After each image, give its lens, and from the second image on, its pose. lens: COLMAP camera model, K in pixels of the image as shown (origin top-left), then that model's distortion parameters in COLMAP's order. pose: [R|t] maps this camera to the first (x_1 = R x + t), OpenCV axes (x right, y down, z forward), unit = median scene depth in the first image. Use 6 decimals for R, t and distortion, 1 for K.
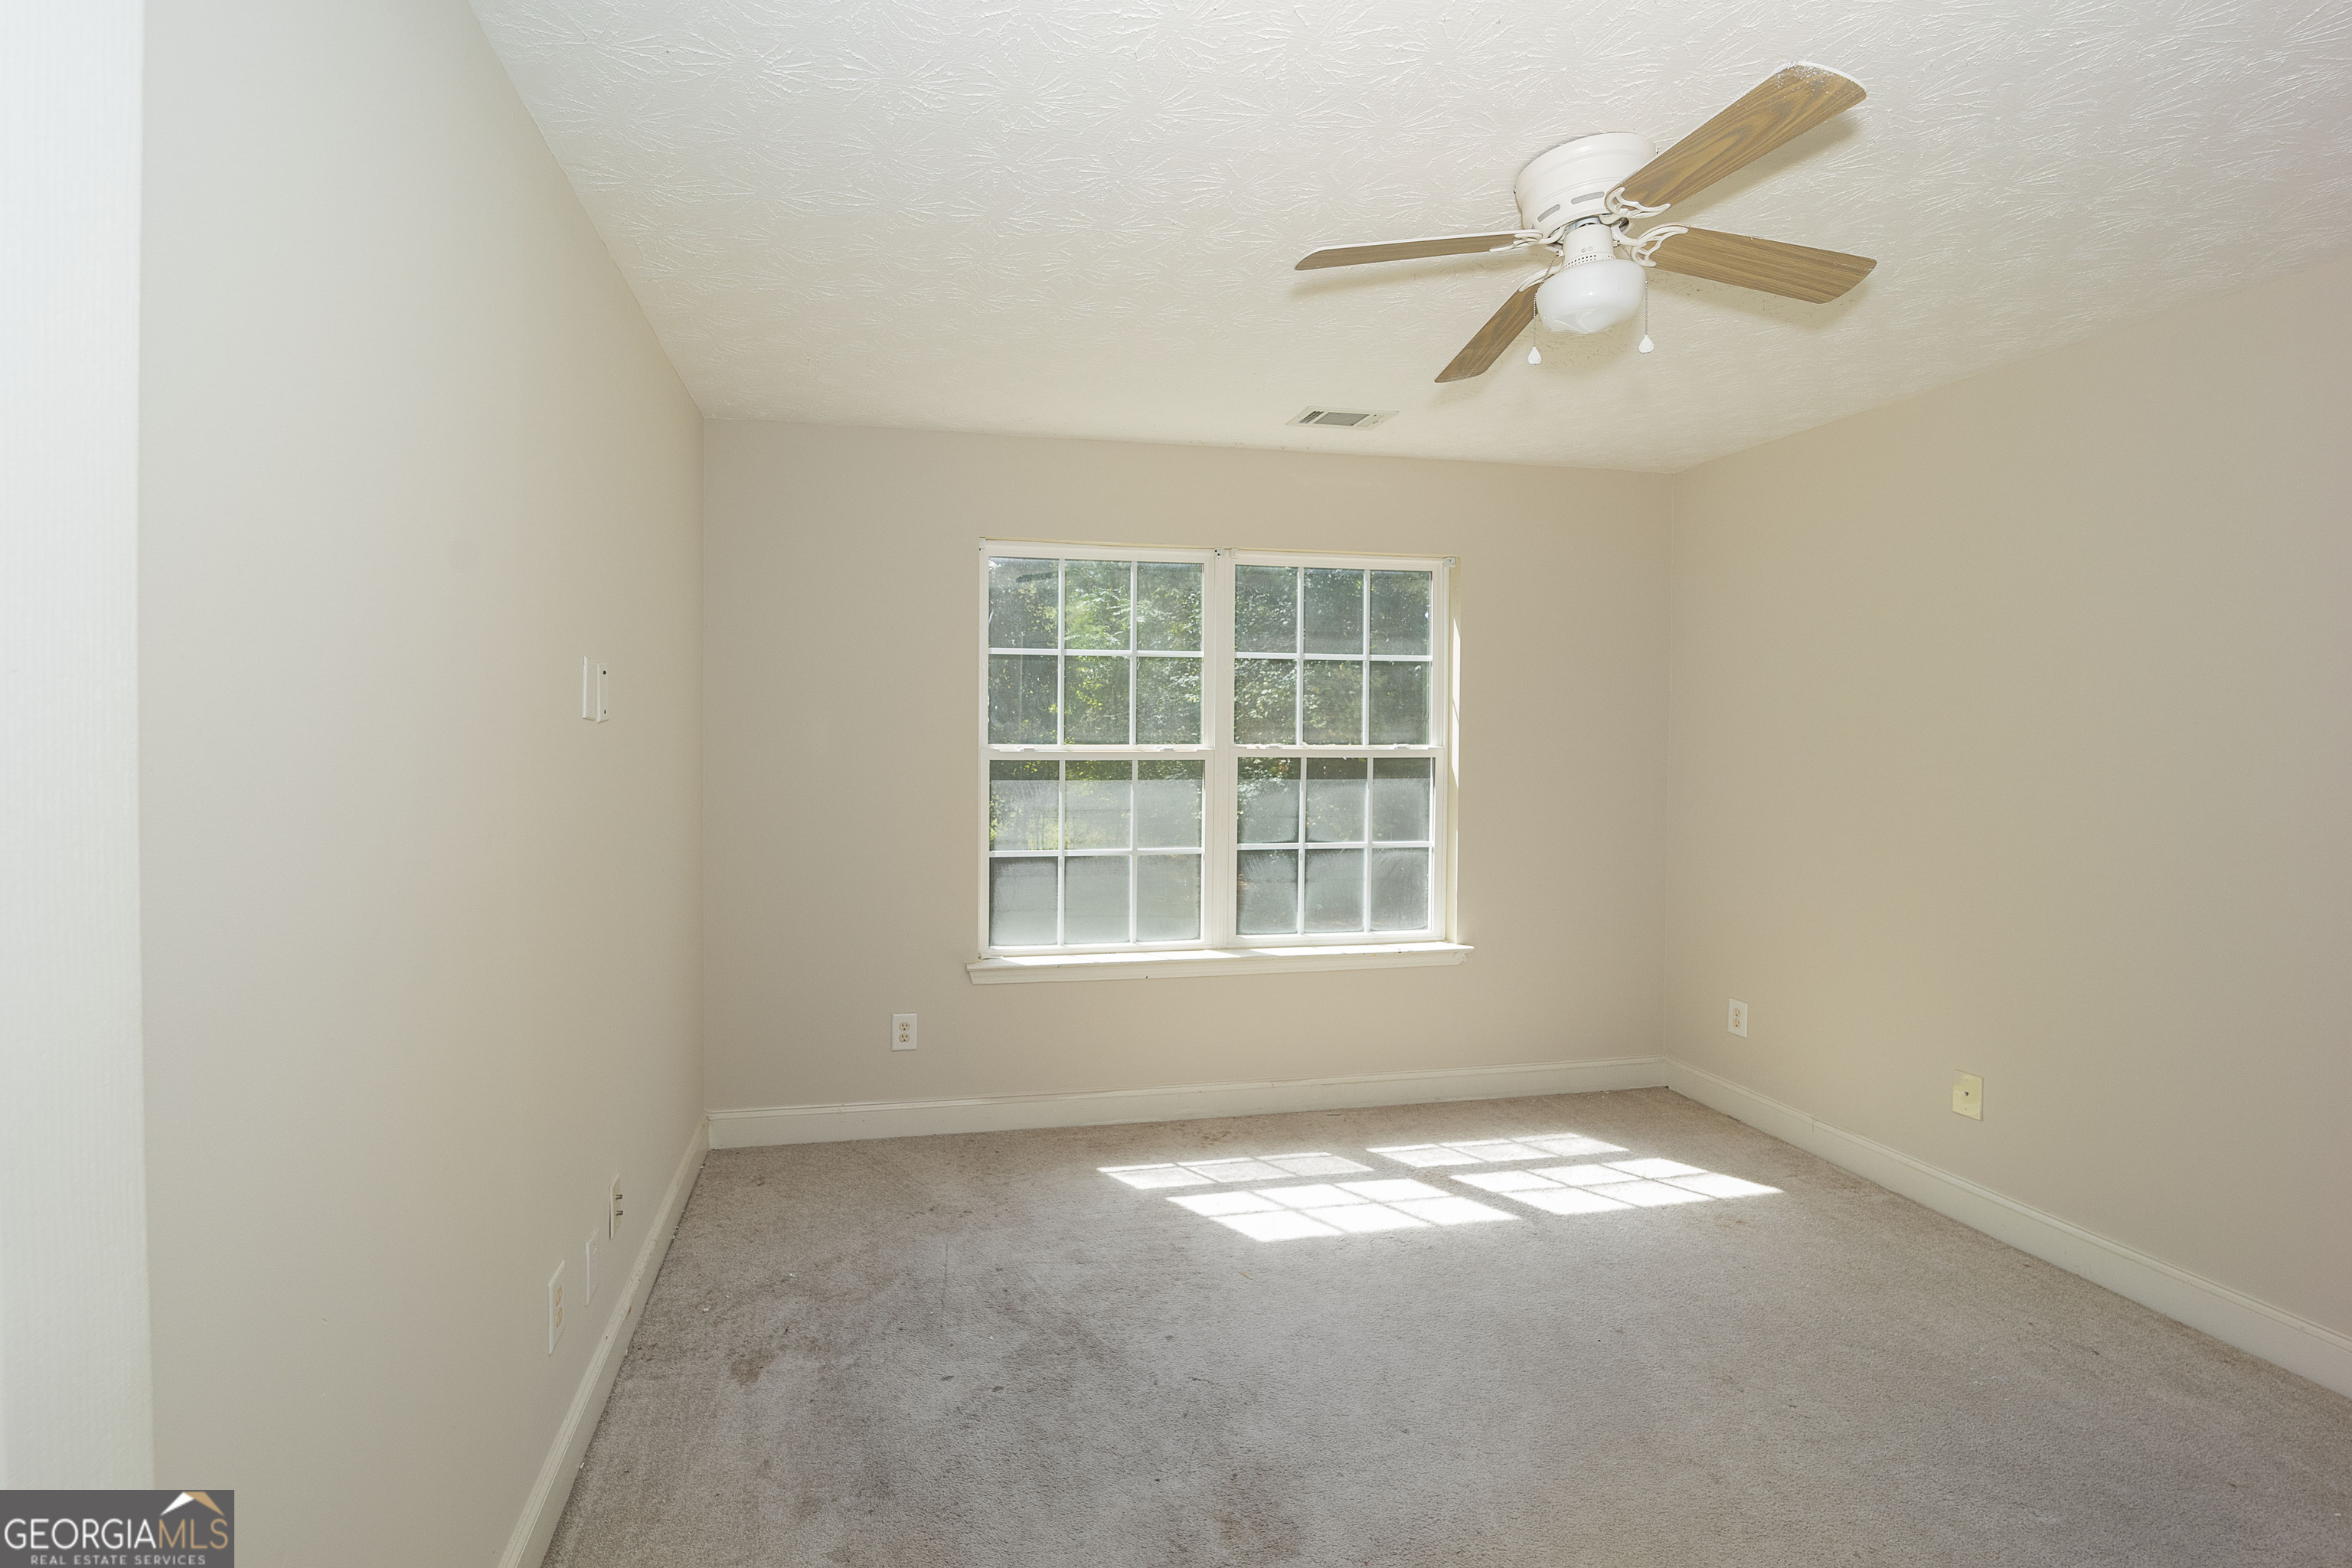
lens RADIAL K [[981.8, 0, 1140.9], [0, 981.8, 742.9], [0, 0, 1]] dist [-0.013177, -0.002314]
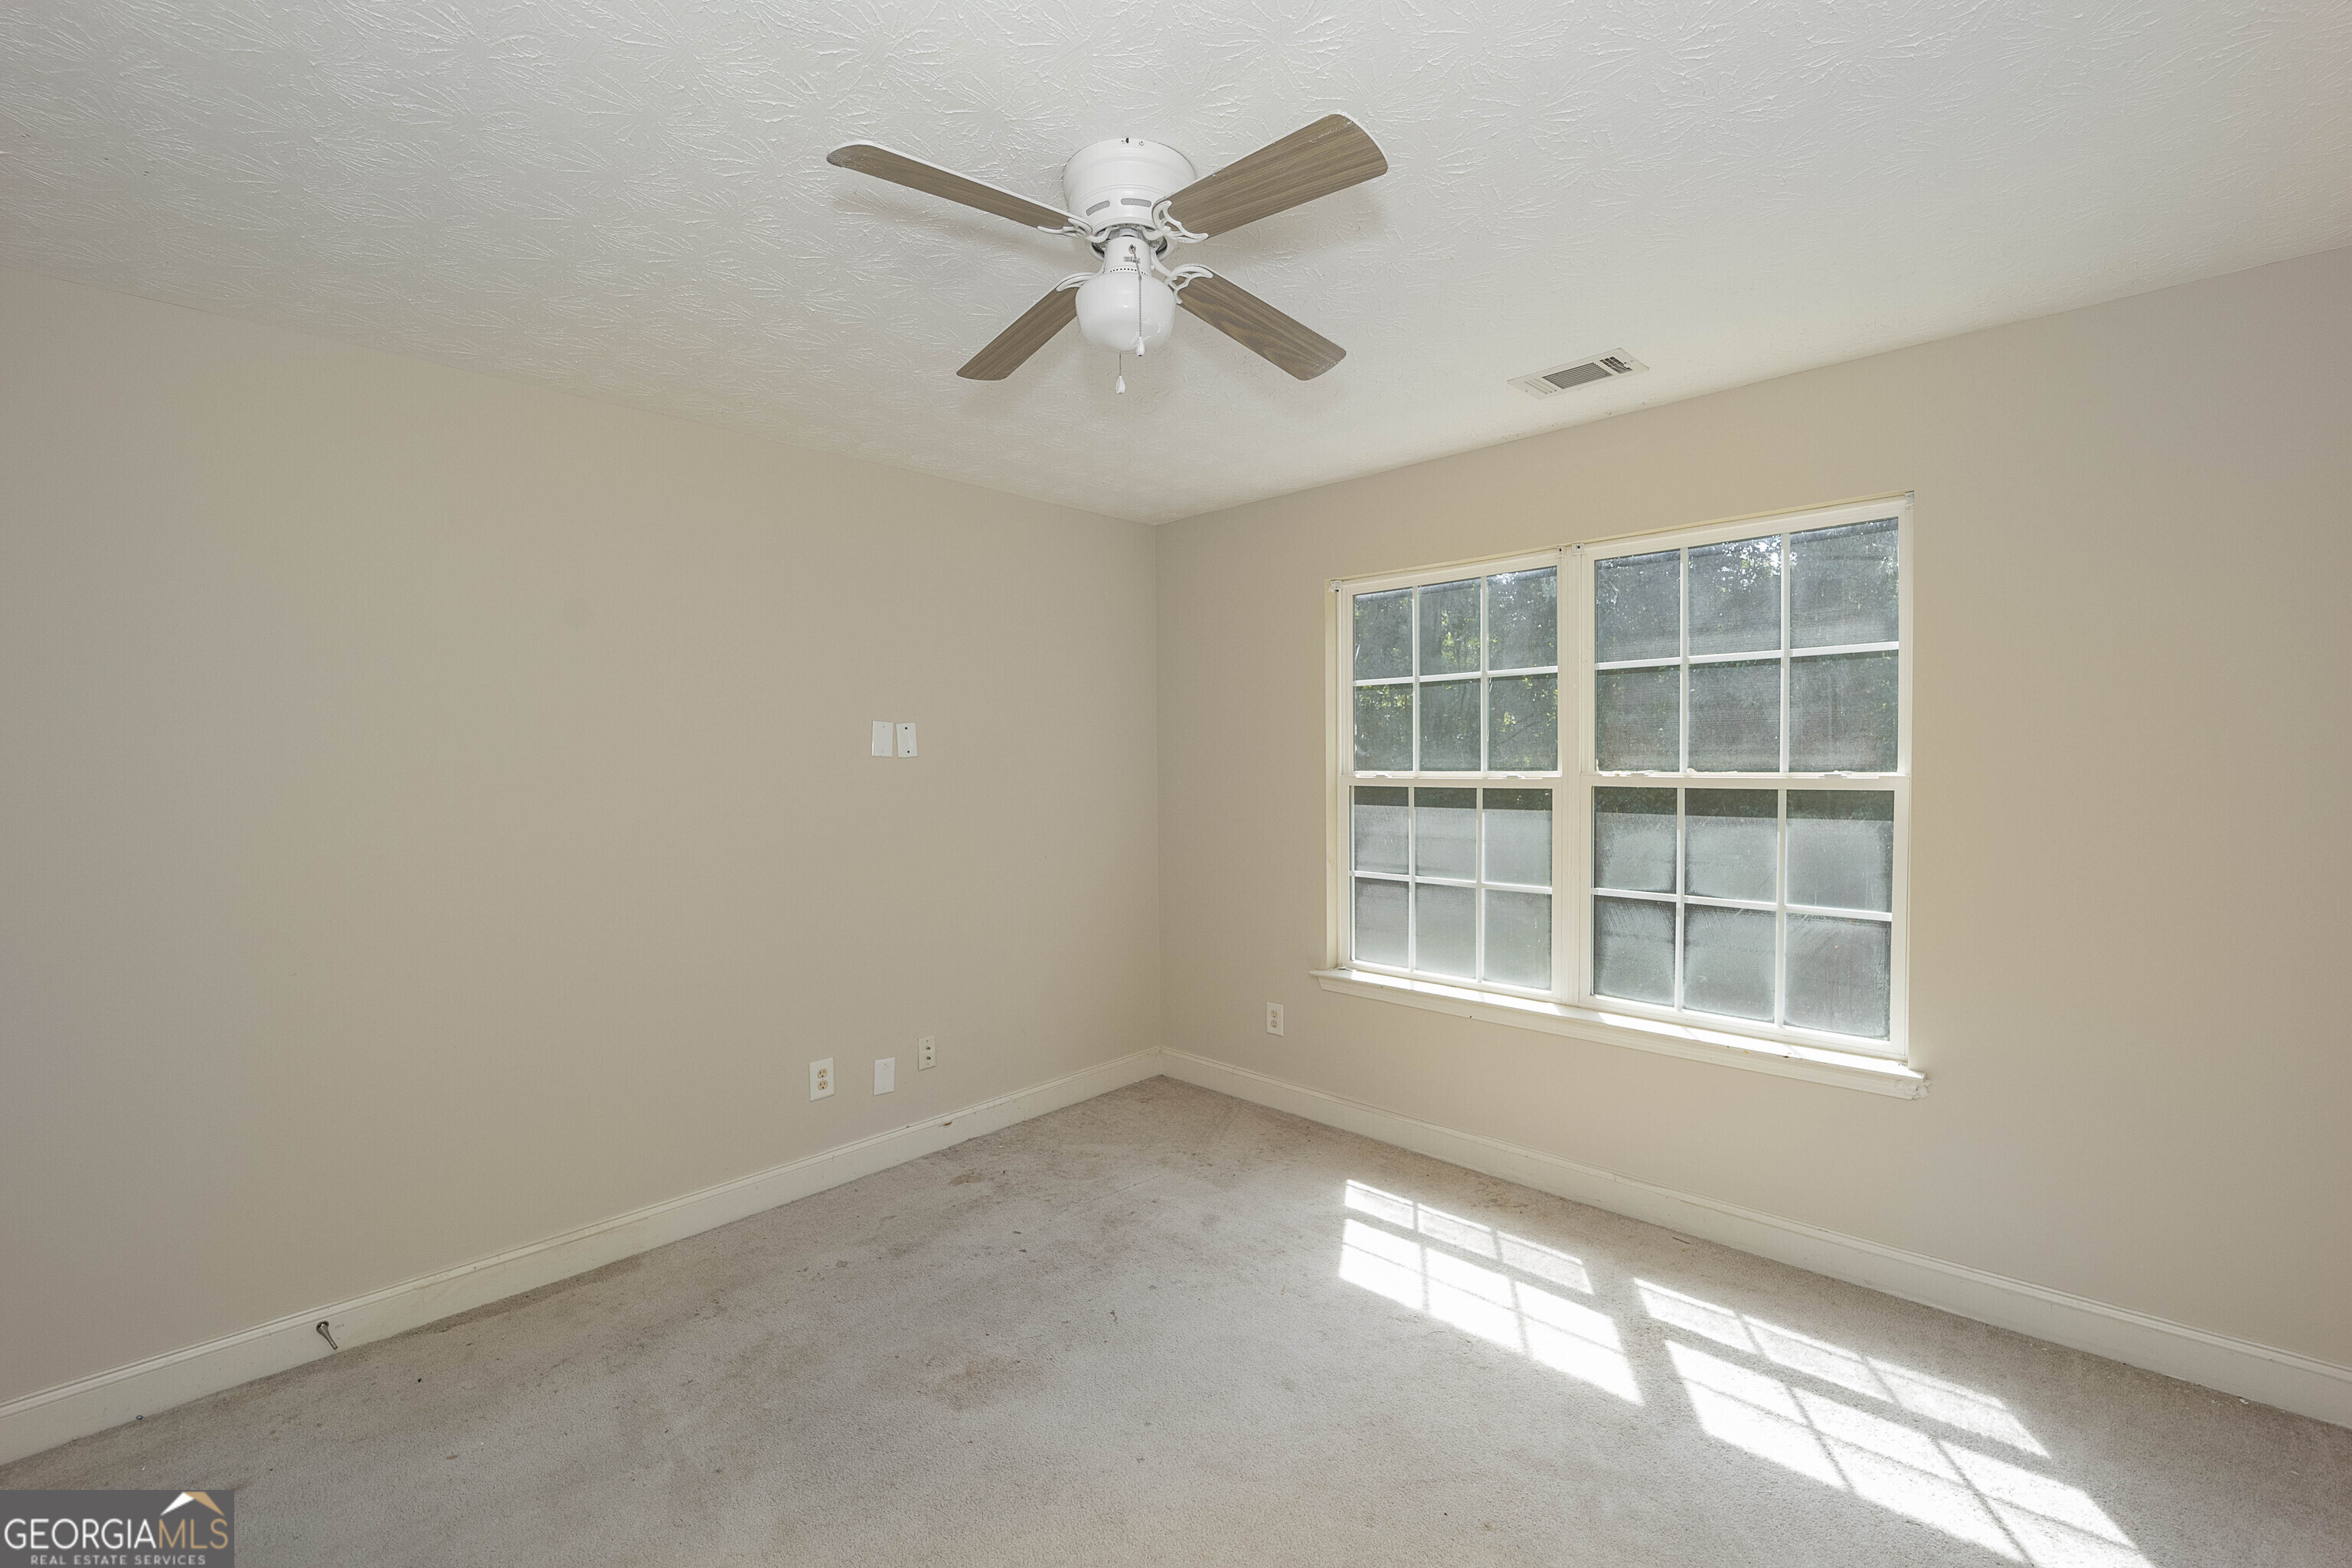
lens RADIAL K [[981.8, 0, 1176.2], [0, 981.8, 778.5], [0, 0, 1]] dist [-0.013177, -0.002314]
pose [[0.590897, 0.008364, -0.806704, 0.586977], [0.001751, 0.999931, 0.011651, -0.002854], [0.806745, -0.008297, 0.590841, 0.208636]]
